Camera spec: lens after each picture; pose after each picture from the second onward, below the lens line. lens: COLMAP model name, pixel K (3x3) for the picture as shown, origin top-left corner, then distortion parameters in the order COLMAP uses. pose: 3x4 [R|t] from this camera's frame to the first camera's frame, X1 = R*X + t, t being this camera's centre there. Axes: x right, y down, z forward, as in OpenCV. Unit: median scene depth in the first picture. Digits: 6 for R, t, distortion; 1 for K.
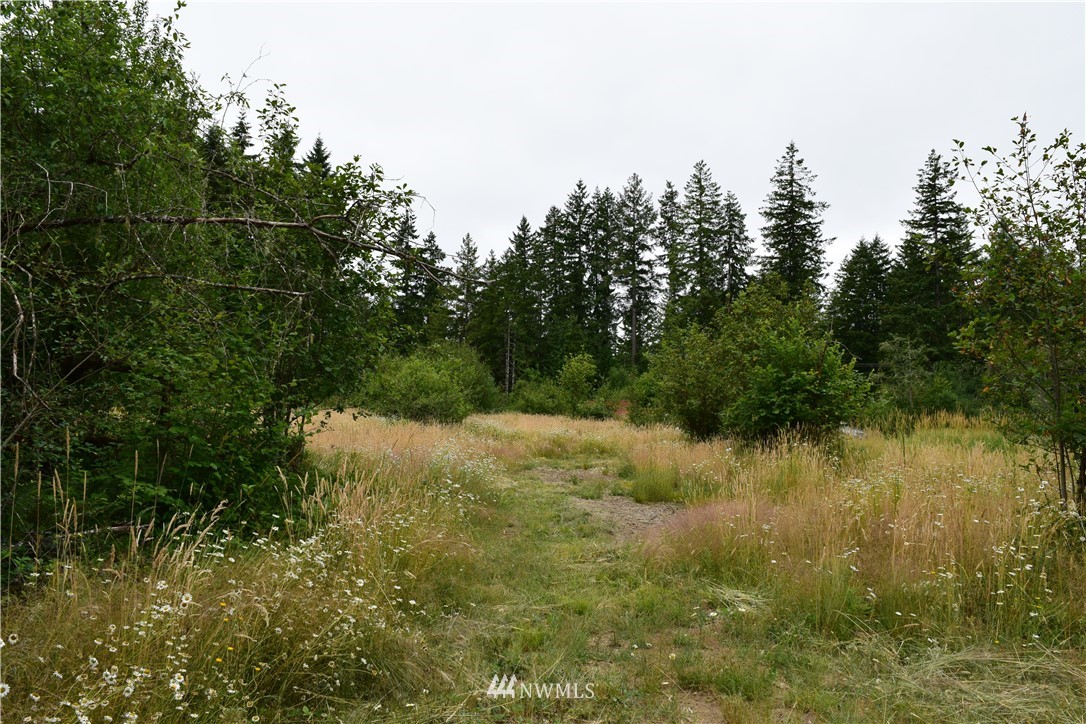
lens RADIAL K [[857.5, 0, 540.8], [0, 857.5, 360.8], [0, 0, 1]] dist [-0.002052, -0.001897]
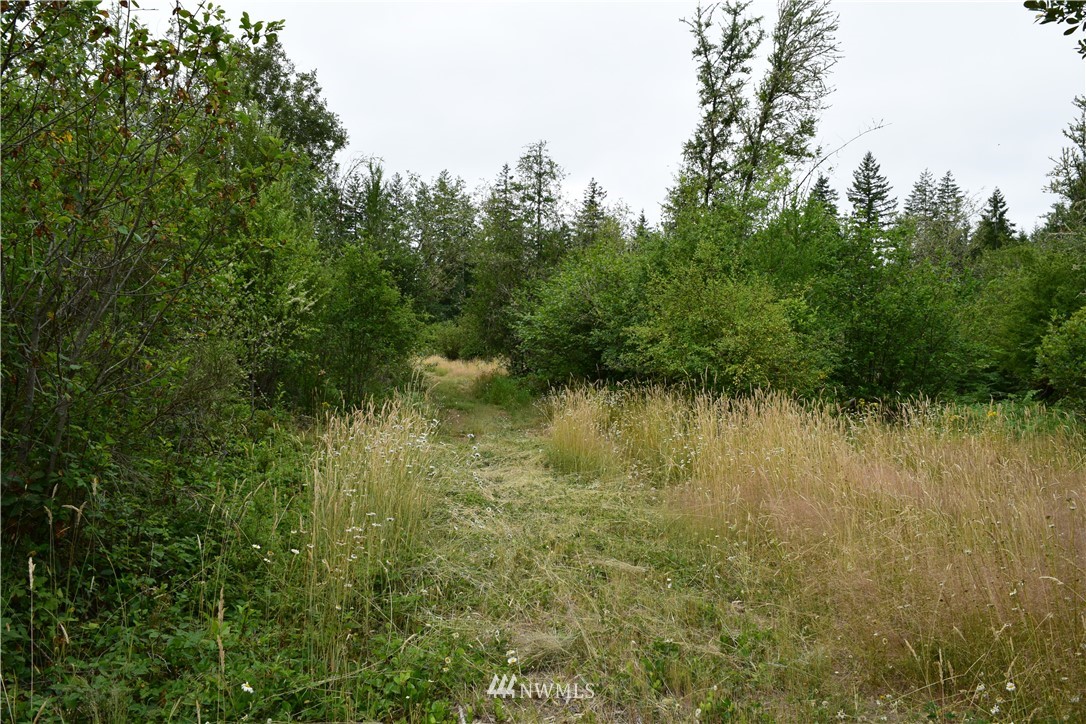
lens RADIAL K [[857.5, 0, 540.8], [0, 857.5, 360.8], [0, 0, 1]] dist [-0.002052, -0.001897]
pose [[0.954069, -0.009522, 0.299435, -0.089322], [-0.015048, 0.996710, 0.079642, -0.032723], [-0.299208, -0.080490, 0.950787, -0.419249]]
